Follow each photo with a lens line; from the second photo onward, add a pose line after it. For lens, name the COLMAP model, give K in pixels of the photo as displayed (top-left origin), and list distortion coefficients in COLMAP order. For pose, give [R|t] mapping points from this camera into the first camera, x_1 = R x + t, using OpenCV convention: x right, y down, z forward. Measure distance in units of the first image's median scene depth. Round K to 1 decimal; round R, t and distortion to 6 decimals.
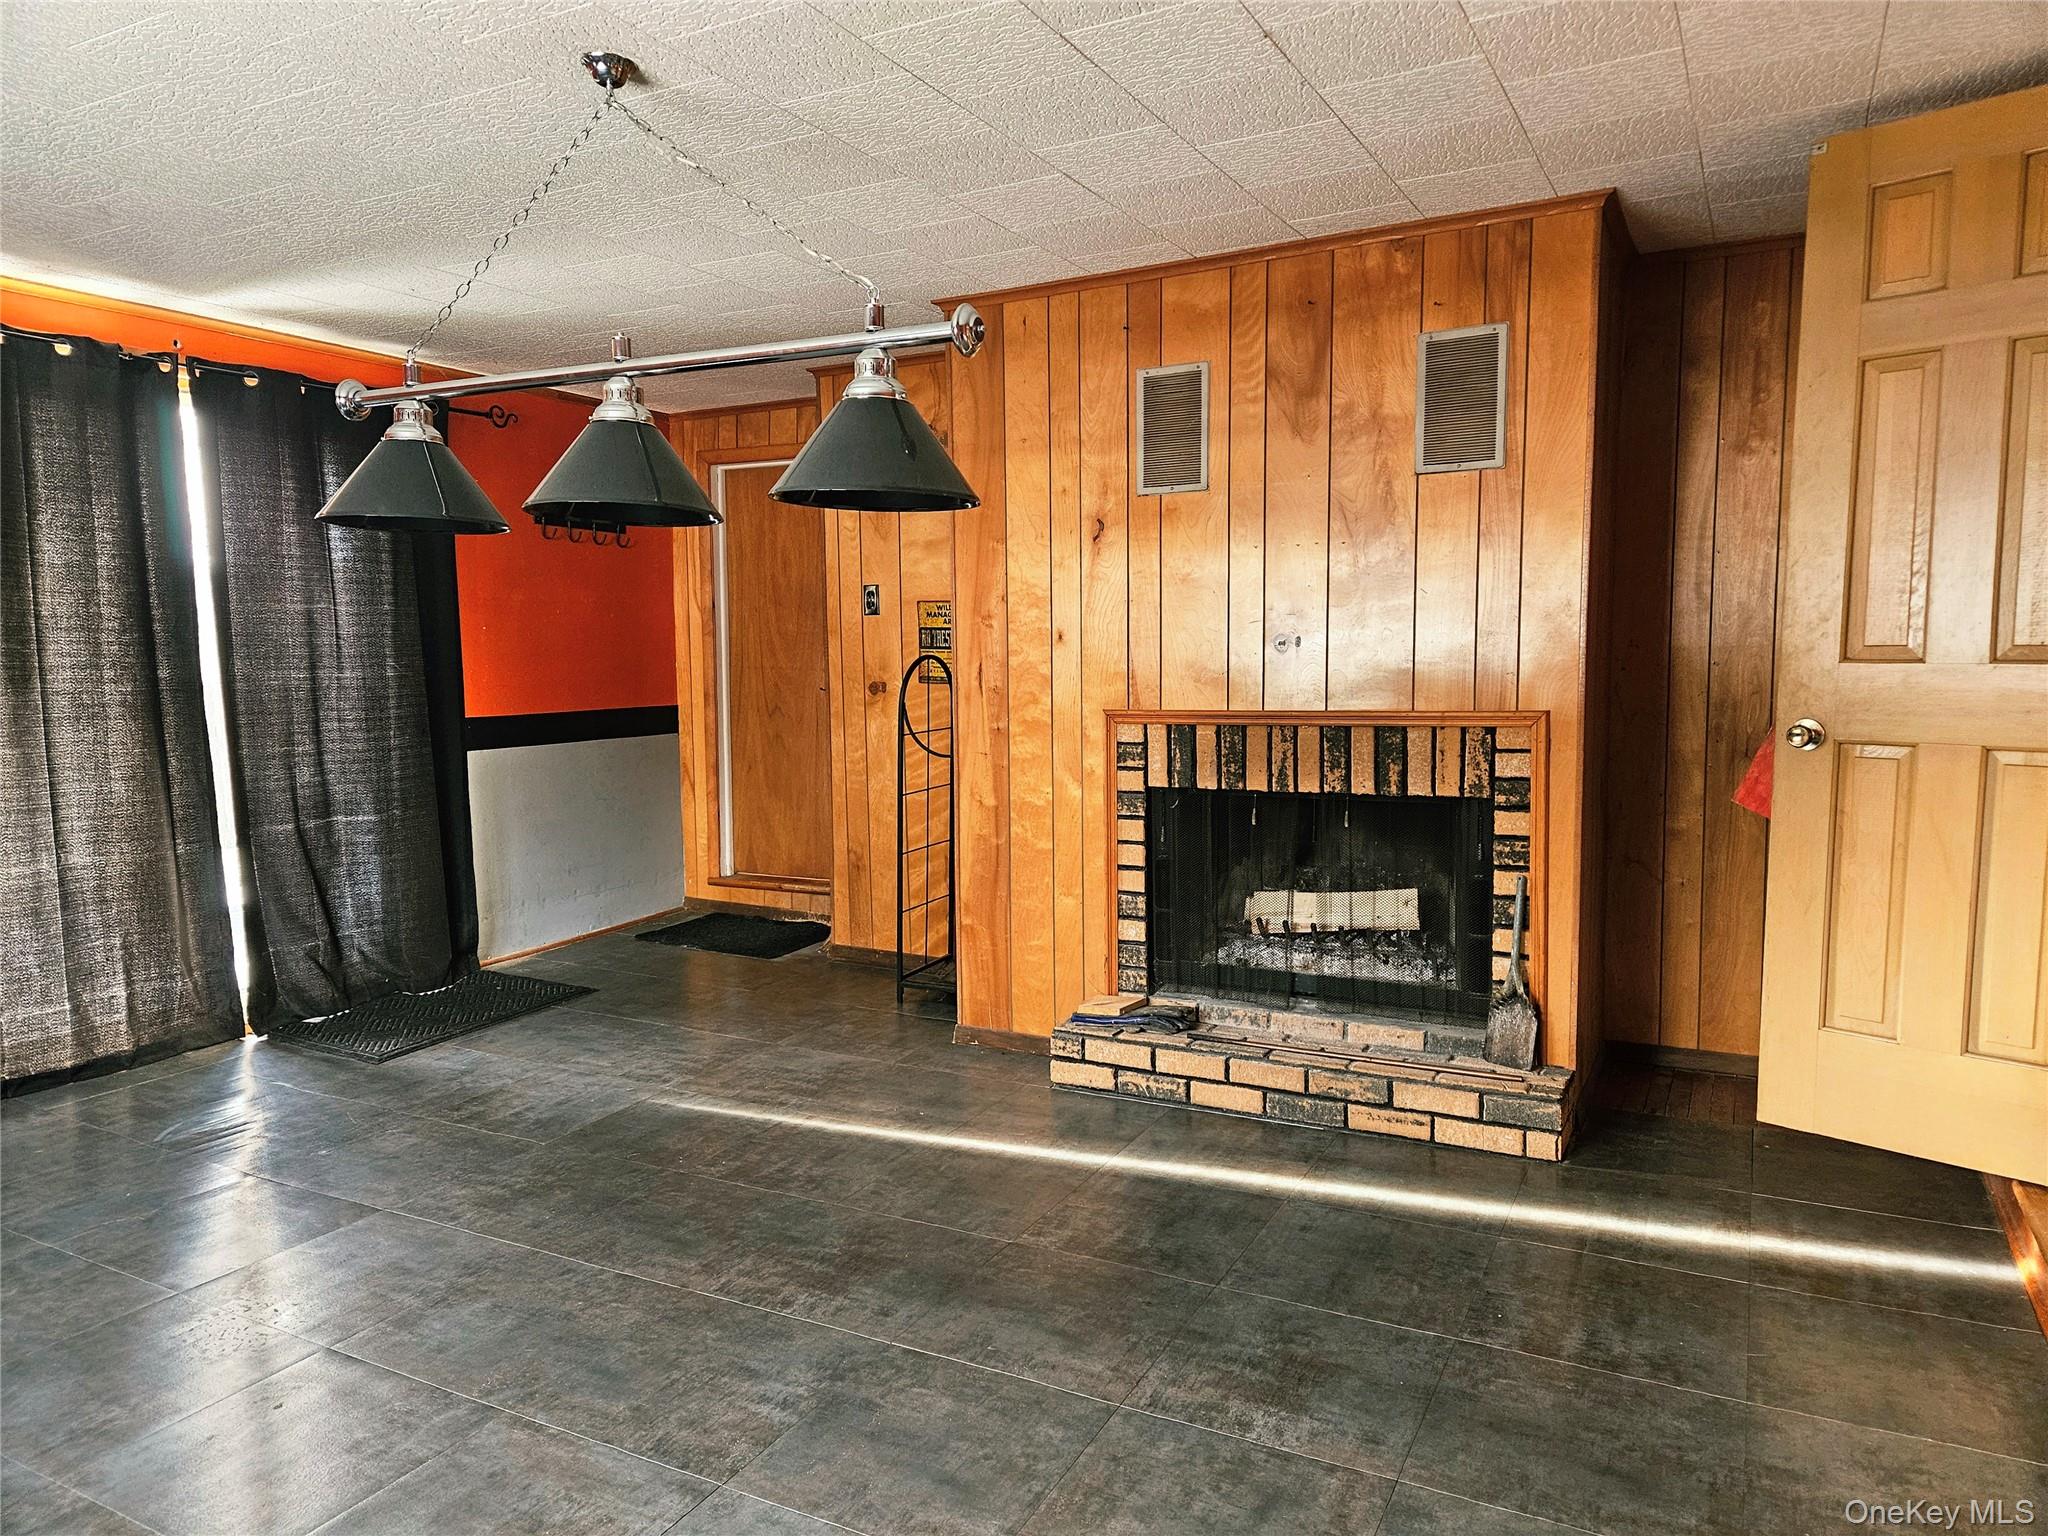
lens RADIAL K [[1404.0, 0, 1011.7], [0, 1404.0, 803.2], [0, 0, 1]] dist [0.140443, -0.128034]
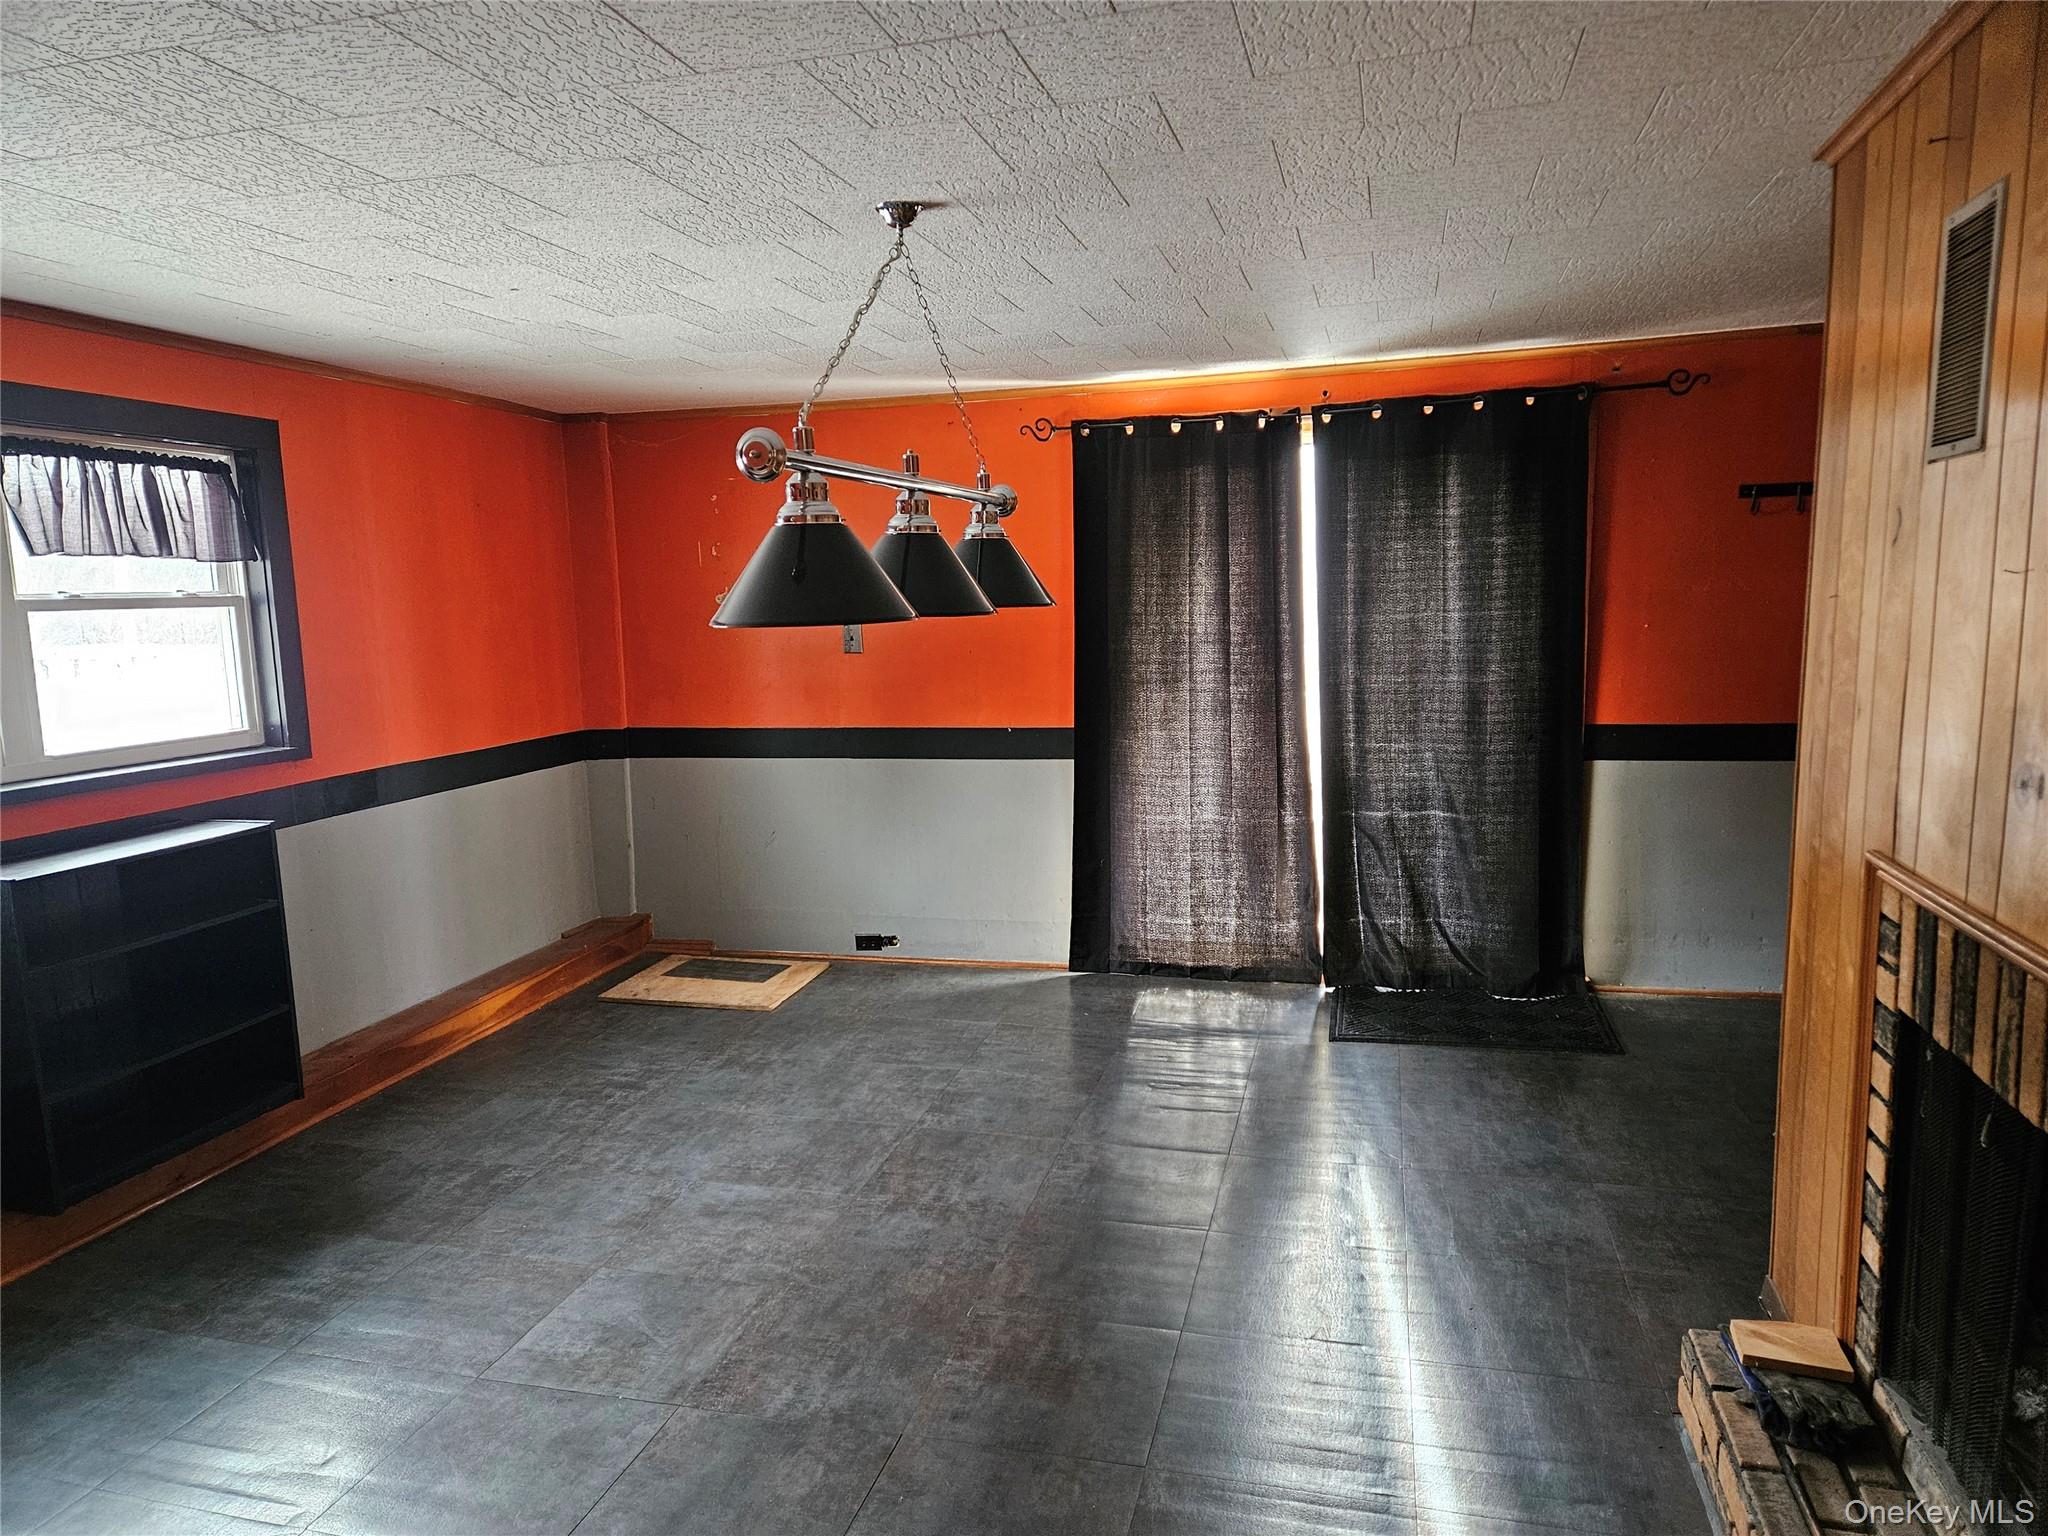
lens RADIAL K [[1404.0, 0, 1011.7], [0, 1404.0, 803.2], [0, 0, 1]] dist [0.140443, -0.128034]
pose [[0.210009, 0.158559, -0.964756, 0.525090], [-0.077129, 0.986373, 0.145323, -0.137206], [0.974652, 0.043891, 0.219377, 0.512177]]
